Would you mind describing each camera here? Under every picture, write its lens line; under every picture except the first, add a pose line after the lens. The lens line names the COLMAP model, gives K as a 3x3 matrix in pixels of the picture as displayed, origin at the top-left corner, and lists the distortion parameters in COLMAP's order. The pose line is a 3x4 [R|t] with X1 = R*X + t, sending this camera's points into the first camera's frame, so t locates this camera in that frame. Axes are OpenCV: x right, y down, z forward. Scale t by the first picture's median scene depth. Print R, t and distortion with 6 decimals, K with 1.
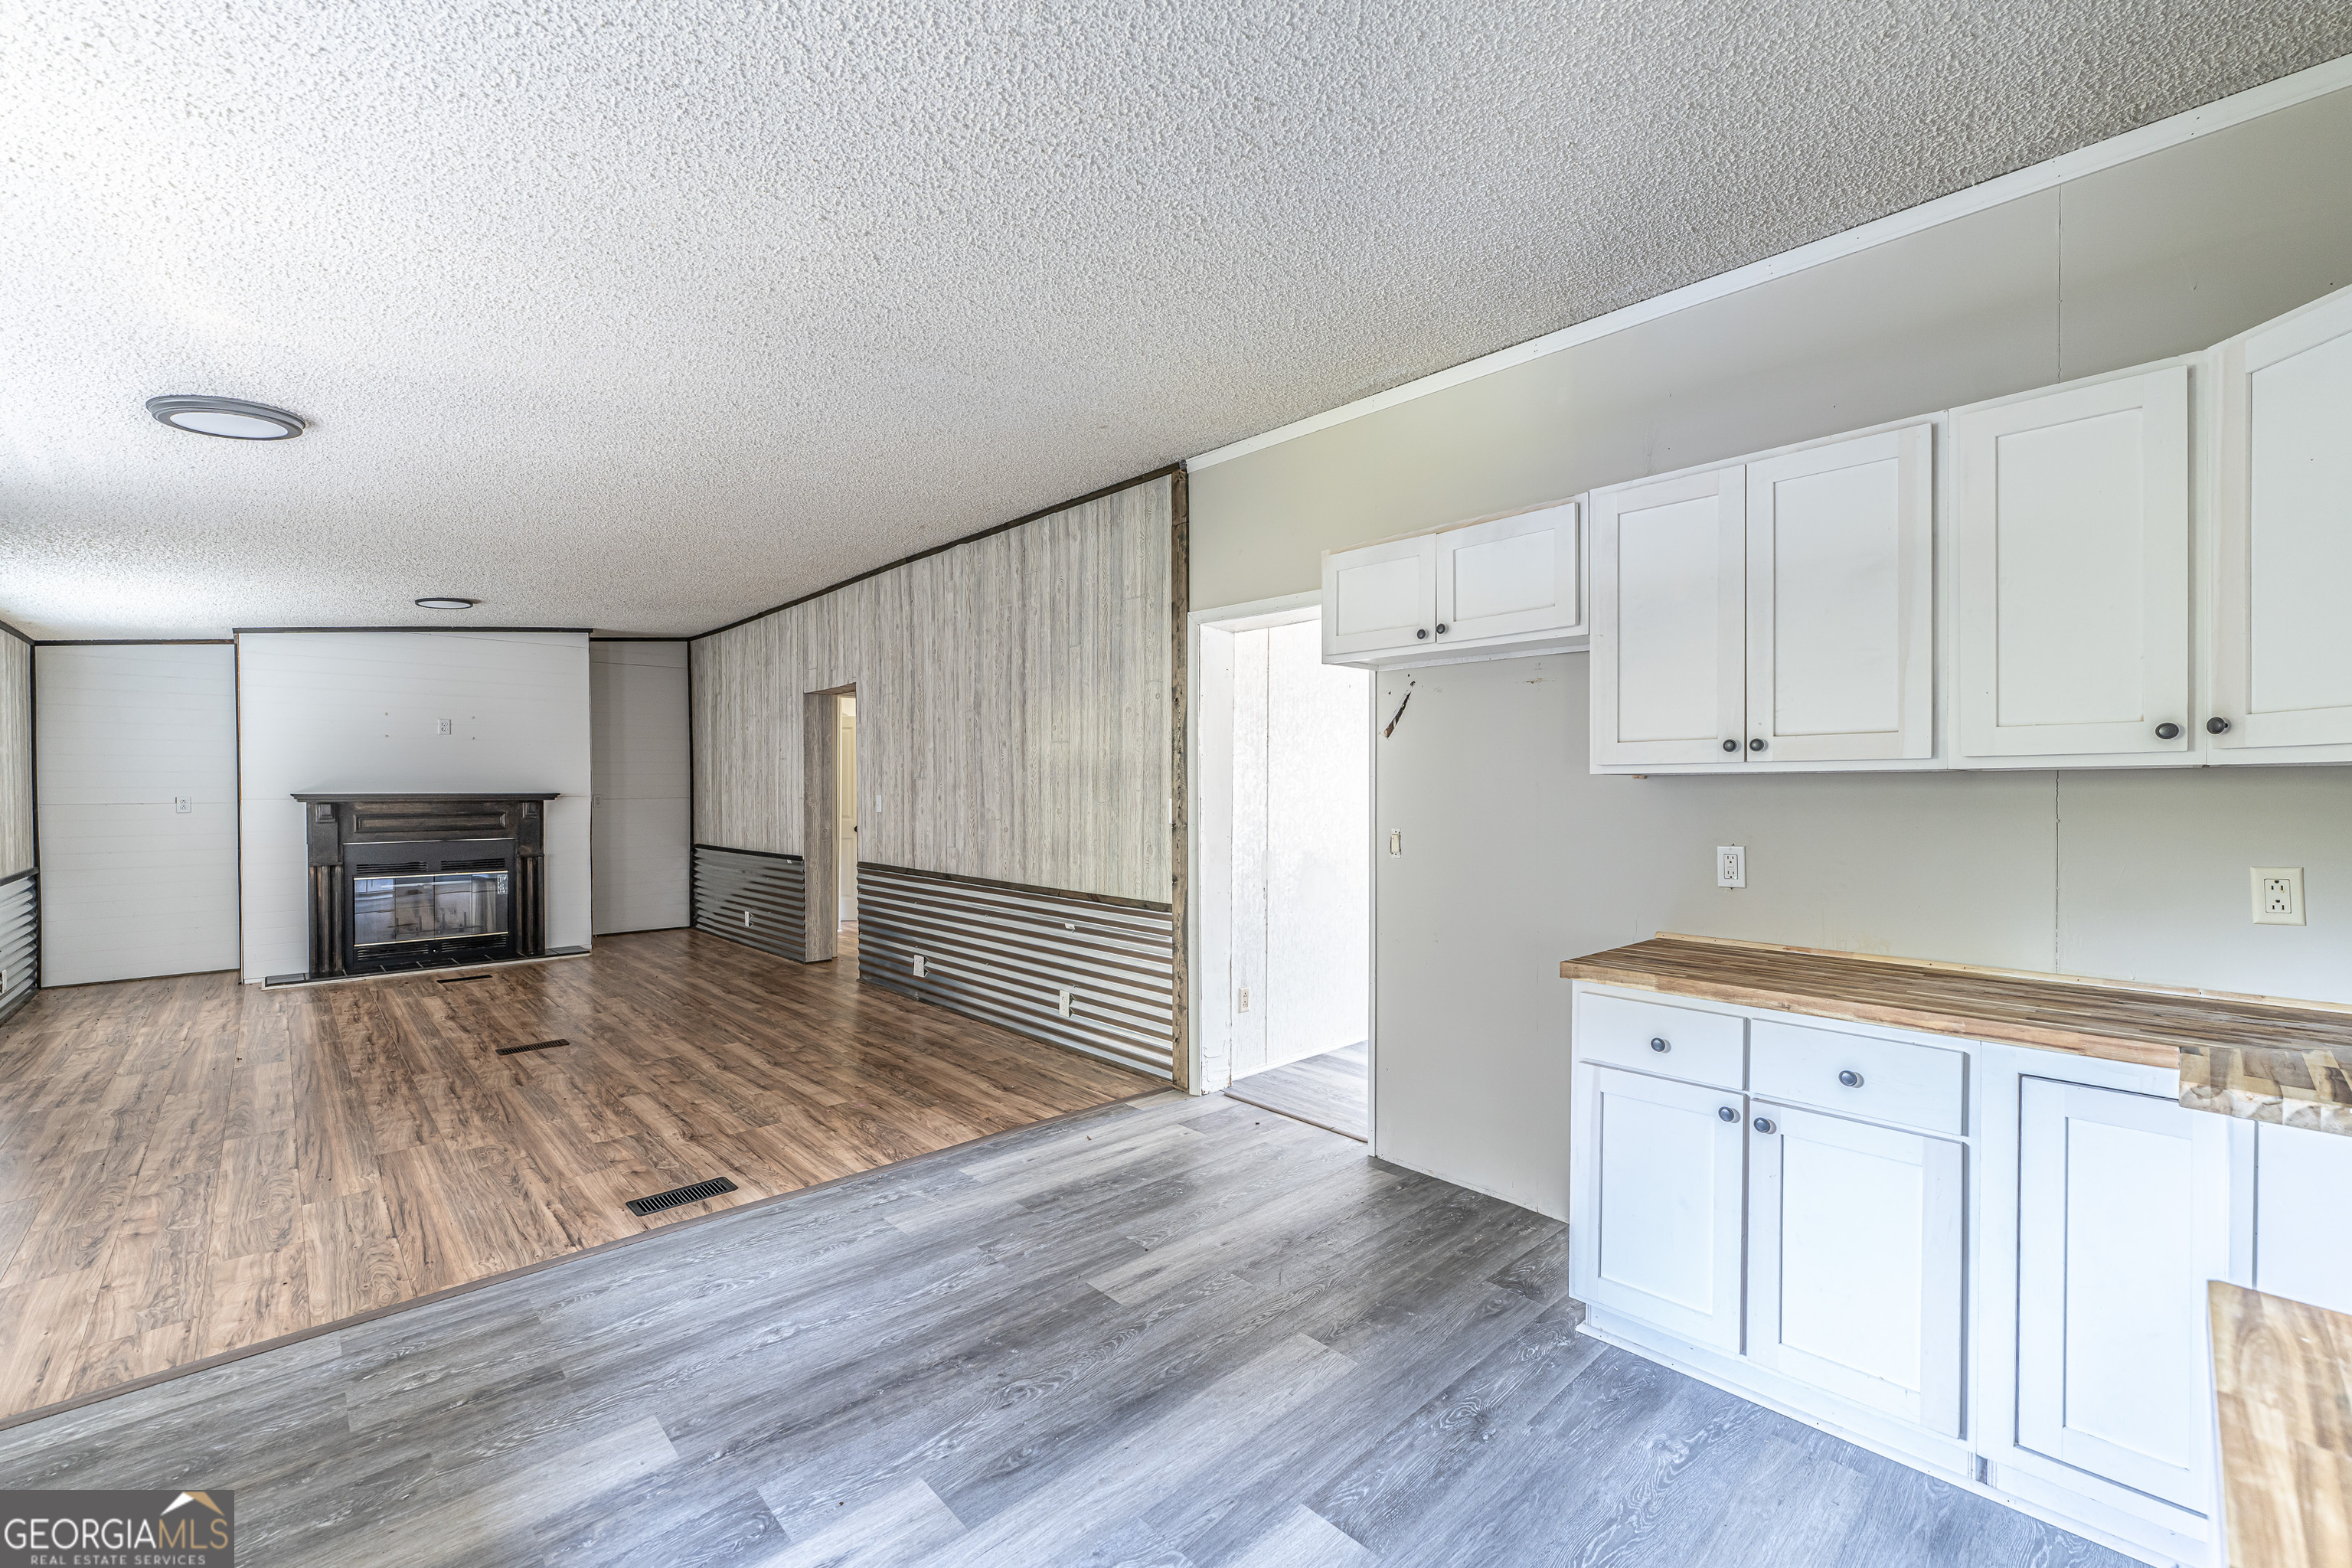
lens RADIAL K [[951.4, 0, 1216.6], [0, 951.4, 798.8], [0, 0, 1]] dist [-0.001692, 0.000498]
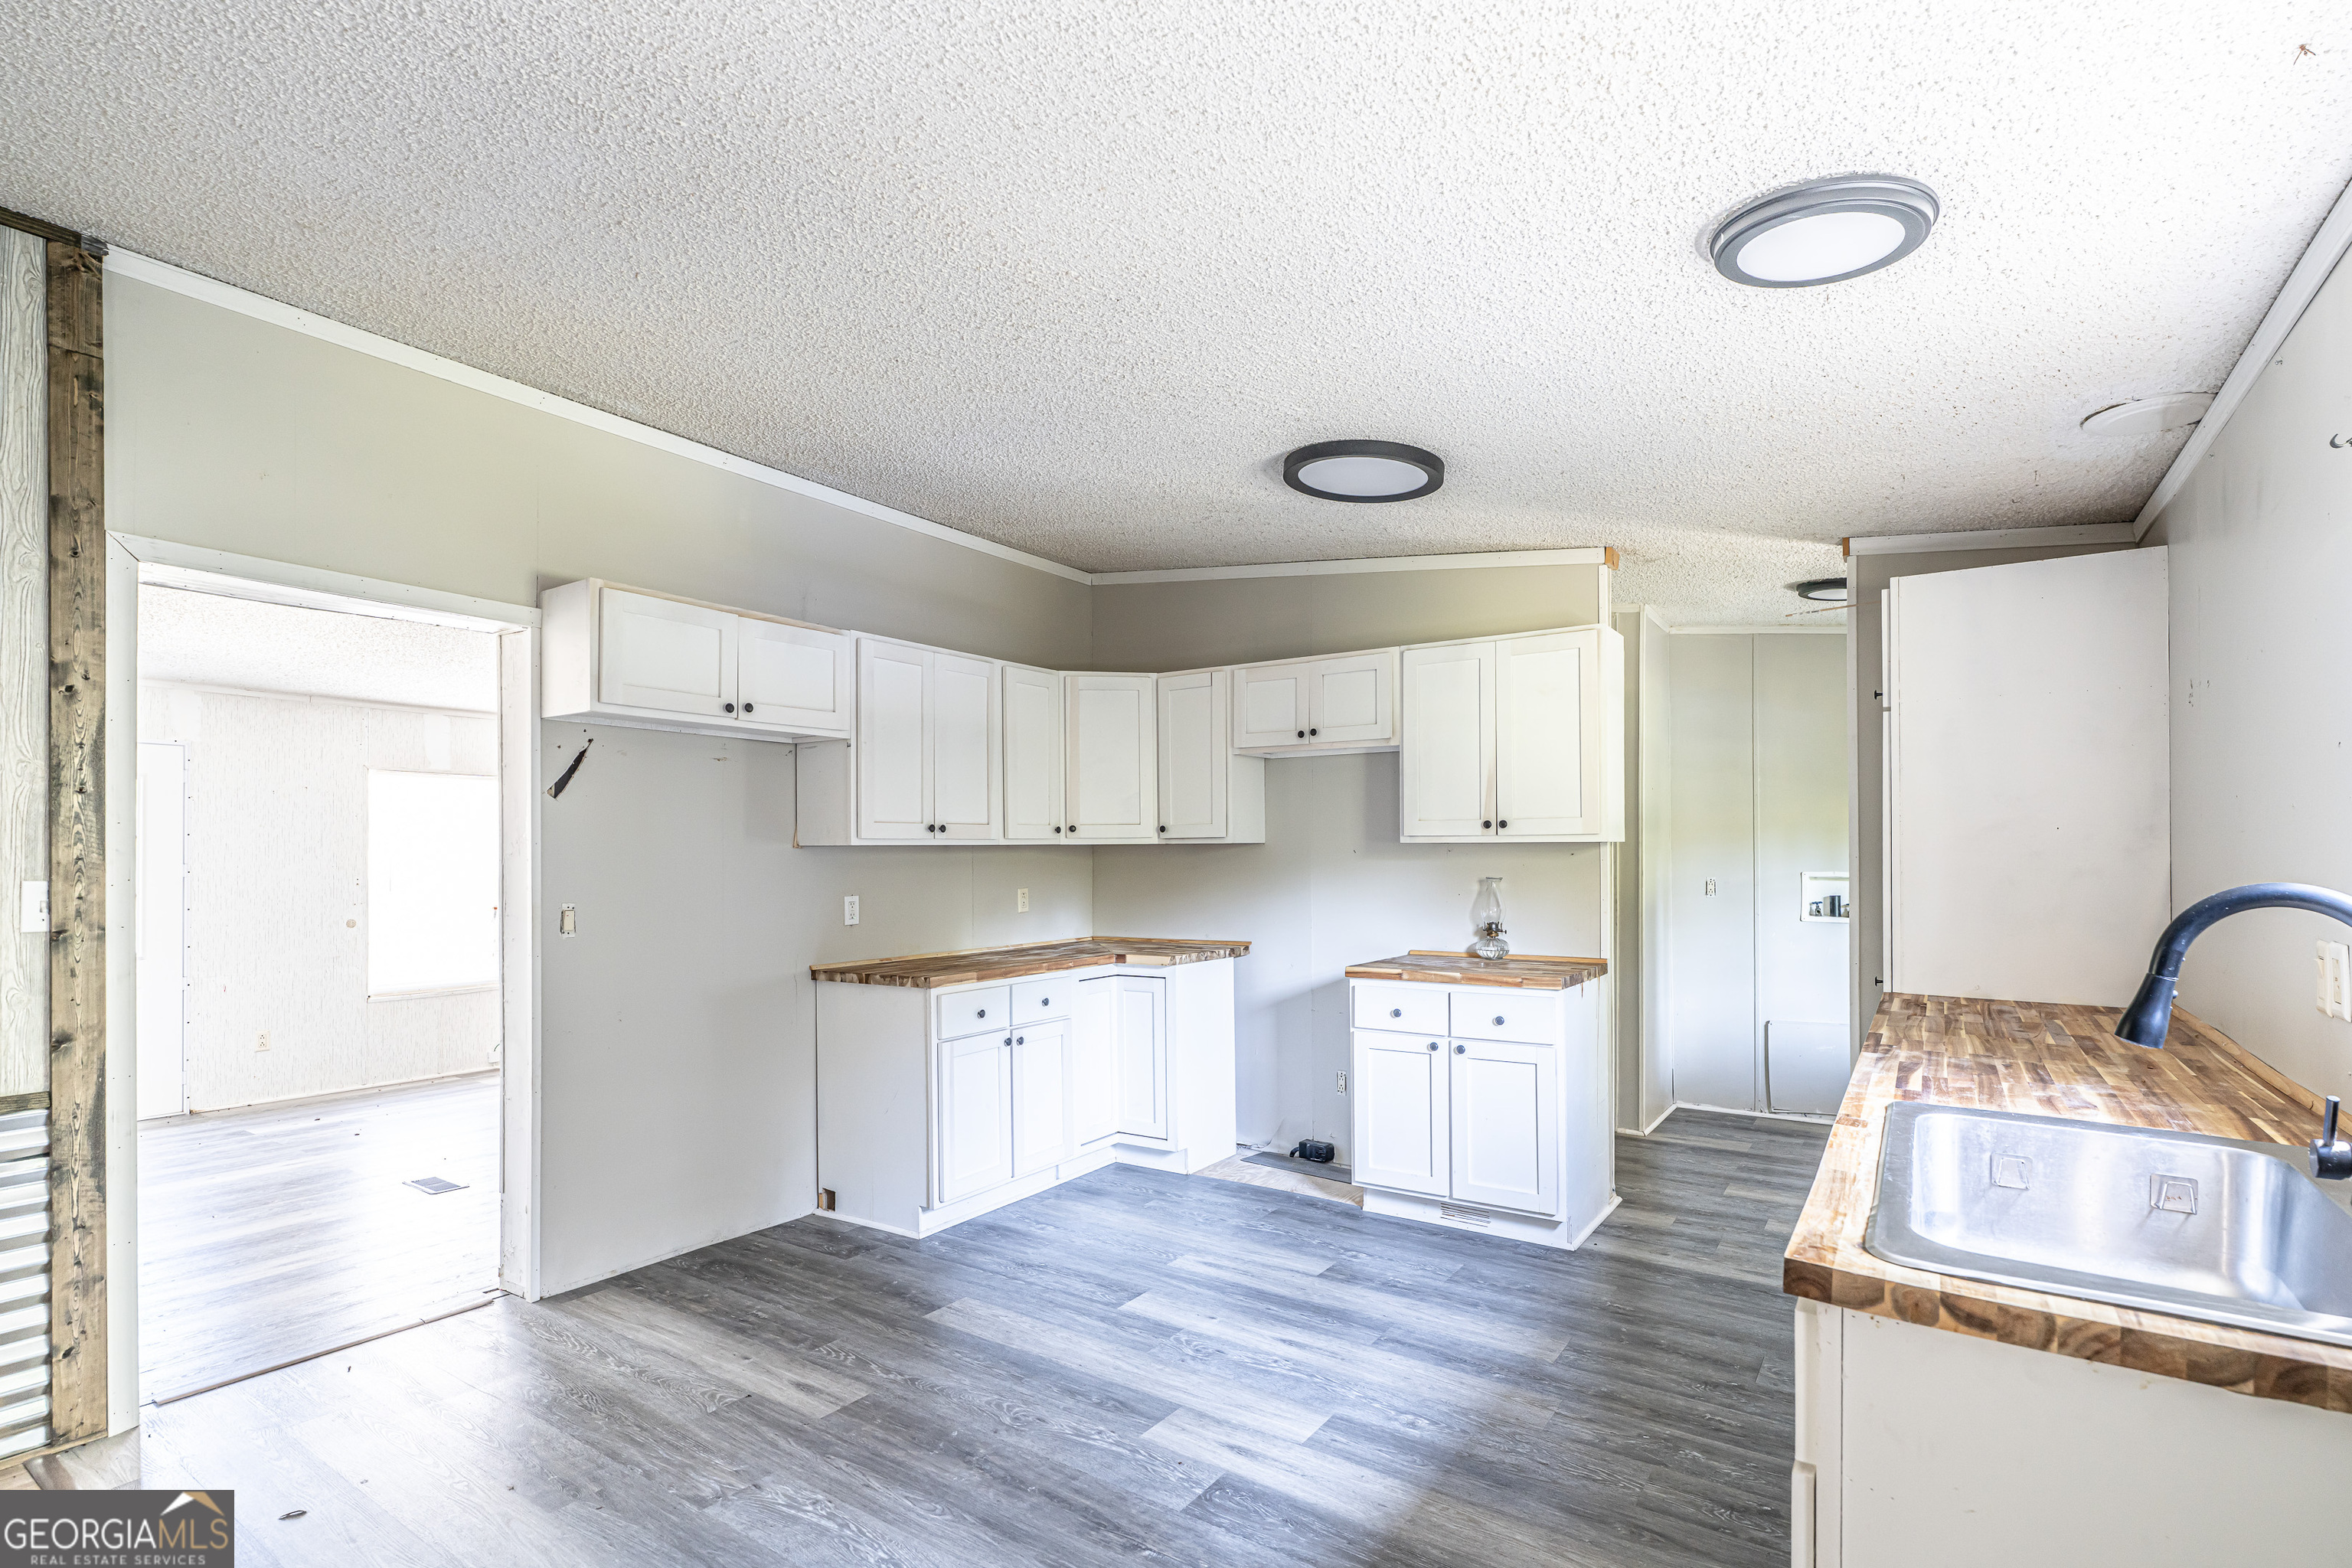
lens RADIAL K [[1103.4, 0, 1141.3], [0, 1103.4, 846.8], [0, 0, 1]] dist [-0.001885, 0.000210]
pose [[-0.166675, 0.006749, 0.985989, -0.682536], [0.016368, 0.999858, -0.004077, -0.005852], [-0.985876, 0.015460, -0.166762, 0.496499]]
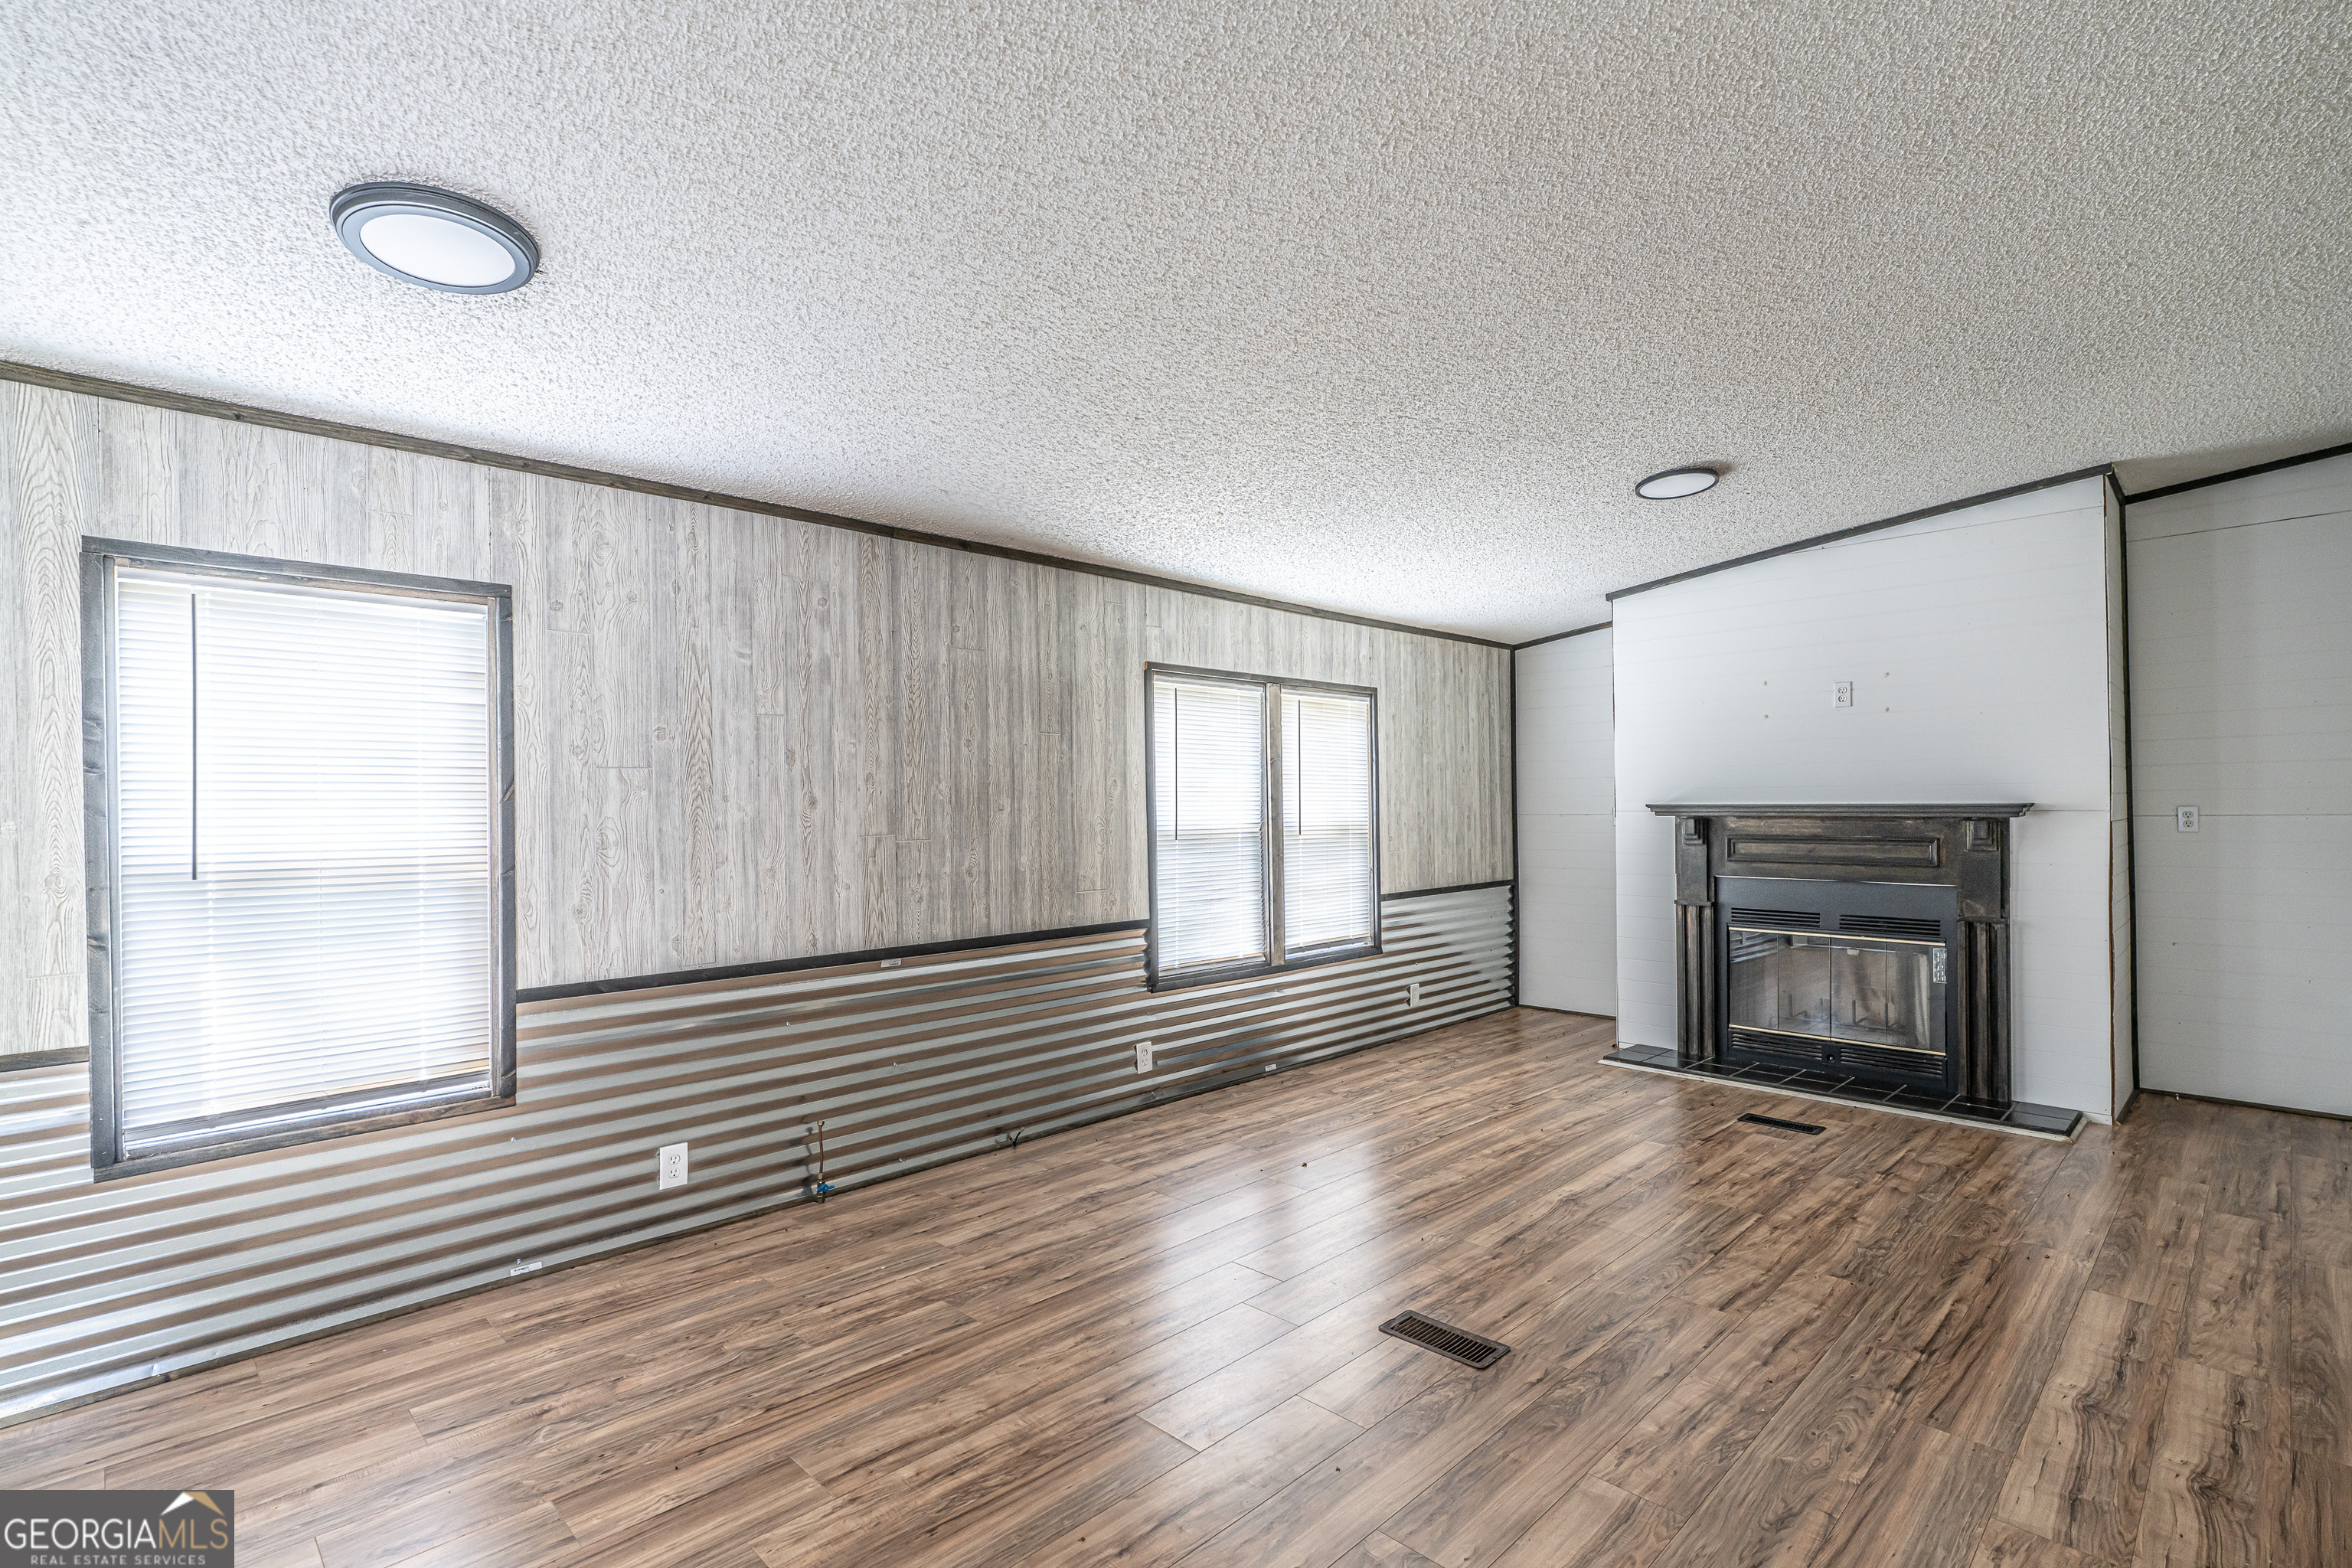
lens RADIAL K [[1103.4, 0, 1193.4], [0, 1103.4, 798.6], [0, 0, 1]] dist [-0.001885, 0.000210]
pose [[0.005258, 0.001853, -0.999984, -0.176376], [-0.004859, 0.999987, 0.001828, -0.012793], [0.999974, 0.004849, 0.005267, 0.933963]]
